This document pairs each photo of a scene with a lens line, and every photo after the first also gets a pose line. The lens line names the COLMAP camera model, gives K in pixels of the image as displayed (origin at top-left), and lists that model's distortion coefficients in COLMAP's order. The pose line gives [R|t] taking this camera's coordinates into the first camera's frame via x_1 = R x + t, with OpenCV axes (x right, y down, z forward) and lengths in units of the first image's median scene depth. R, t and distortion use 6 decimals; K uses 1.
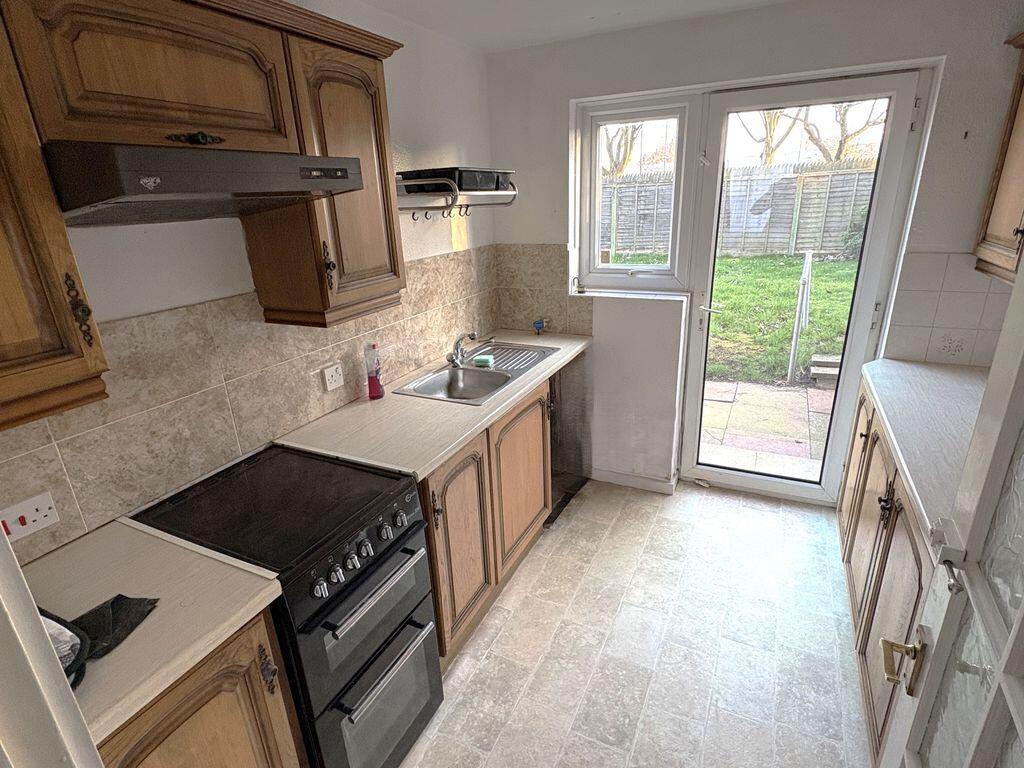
lens RADIAL K [[534.8, 0, 508.8], [0, 534.8, 386.0], [0, 0, 1]] dist [-0.001603, -0.000376]
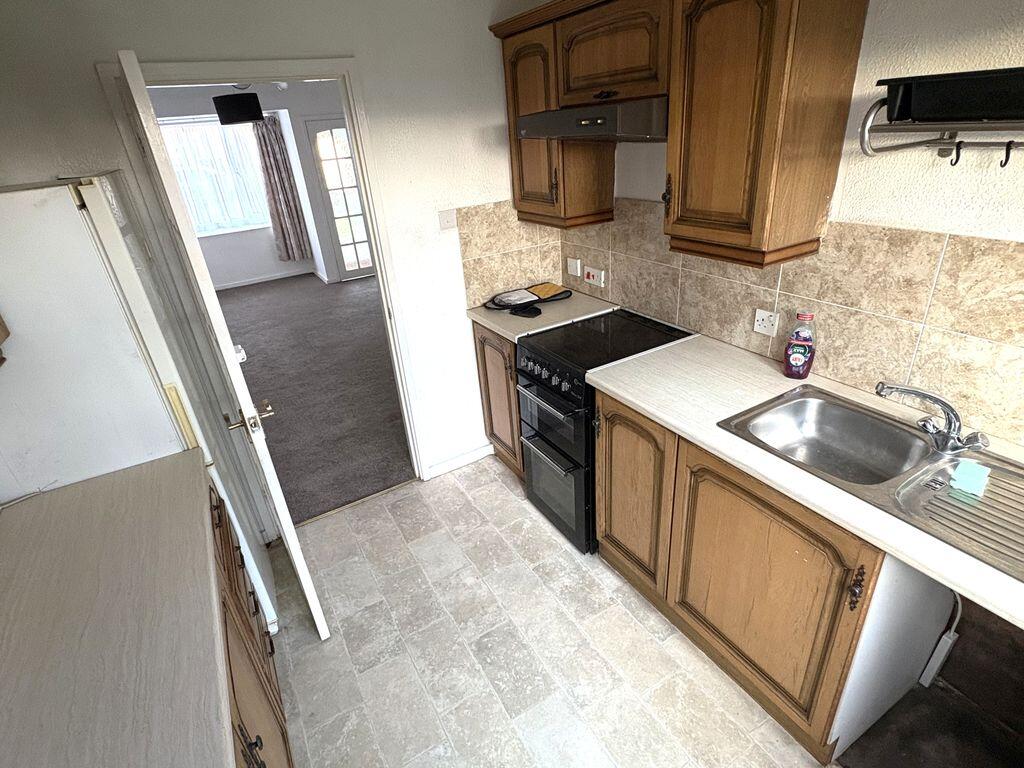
lens RADIAL K [[534.8, 0, 510.6], [0, 534.8, 388.5], [0, 0, 1]] dist [-0.001603, -0.000376]
pose [[-0.551445, 0.446912, -0.704399, 0.630125], [-0.184213, 0.758308, 0.625327, -0.430666], [0.813618, 0.474593, -0.335839, 0.998012]]
